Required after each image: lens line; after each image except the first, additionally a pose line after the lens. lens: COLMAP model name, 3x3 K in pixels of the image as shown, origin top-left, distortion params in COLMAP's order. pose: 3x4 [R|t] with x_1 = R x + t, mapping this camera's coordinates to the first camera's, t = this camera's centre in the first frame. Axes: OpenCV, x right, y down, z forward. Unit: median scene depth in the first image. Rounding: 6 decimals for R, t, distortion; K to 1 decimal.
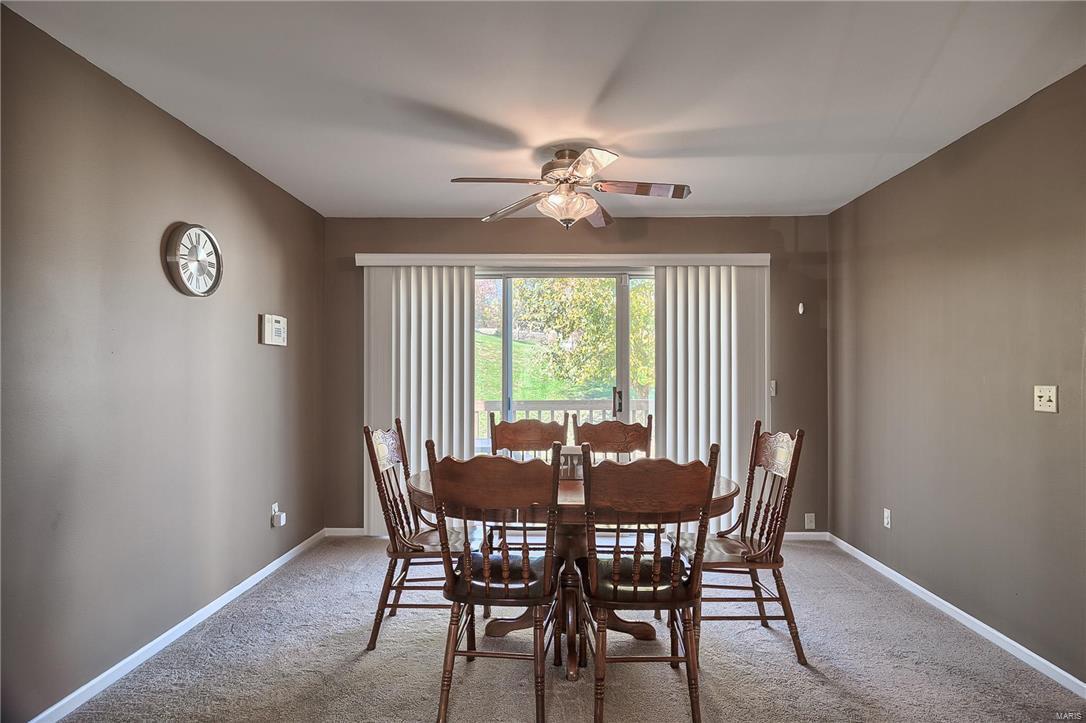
lens RADIAL K [[560.3, 0, 545.2], [0, 560.3, 371.2], [0, 0, 1]] dist [-0.001135, -0.000165]
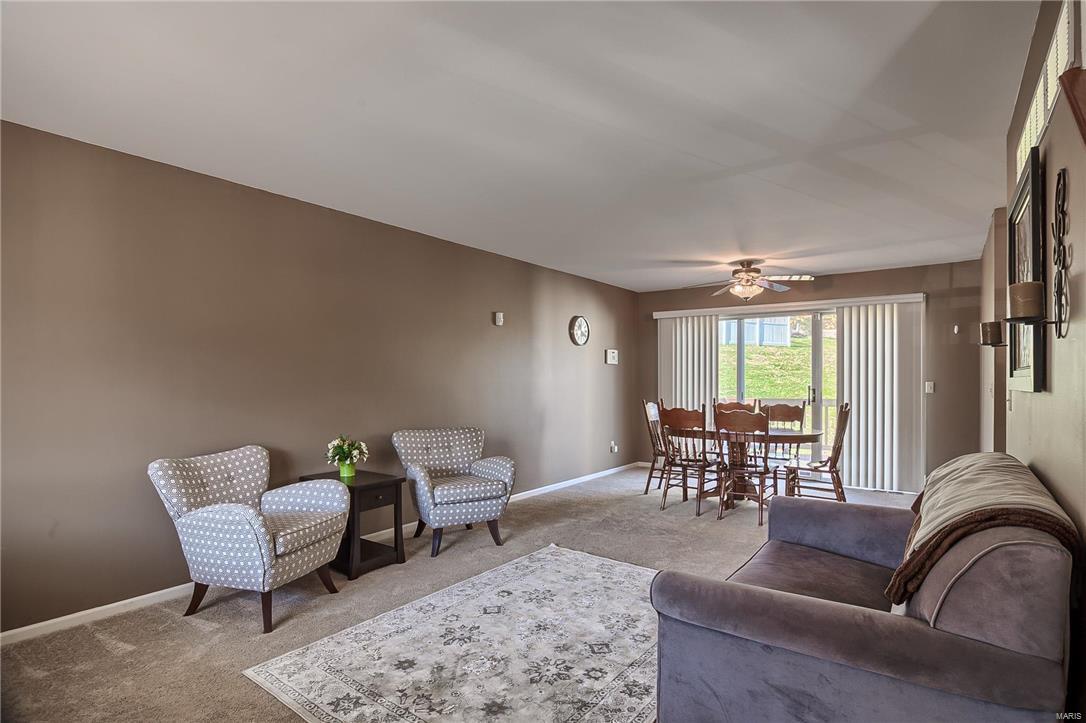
lens RADIAL K [[560.3, 0, 545.2], [0, 560.3, 371.2], [0, 0, 1]] dist [-0.001135, -0.000165]
pose [[0.825335, -0.009080, -0.564571, 0.482536], [0.003619, 0.999935, -0.010791, 0.001217], [0.564632, 0.006863, 0.825314, -0.849243]]
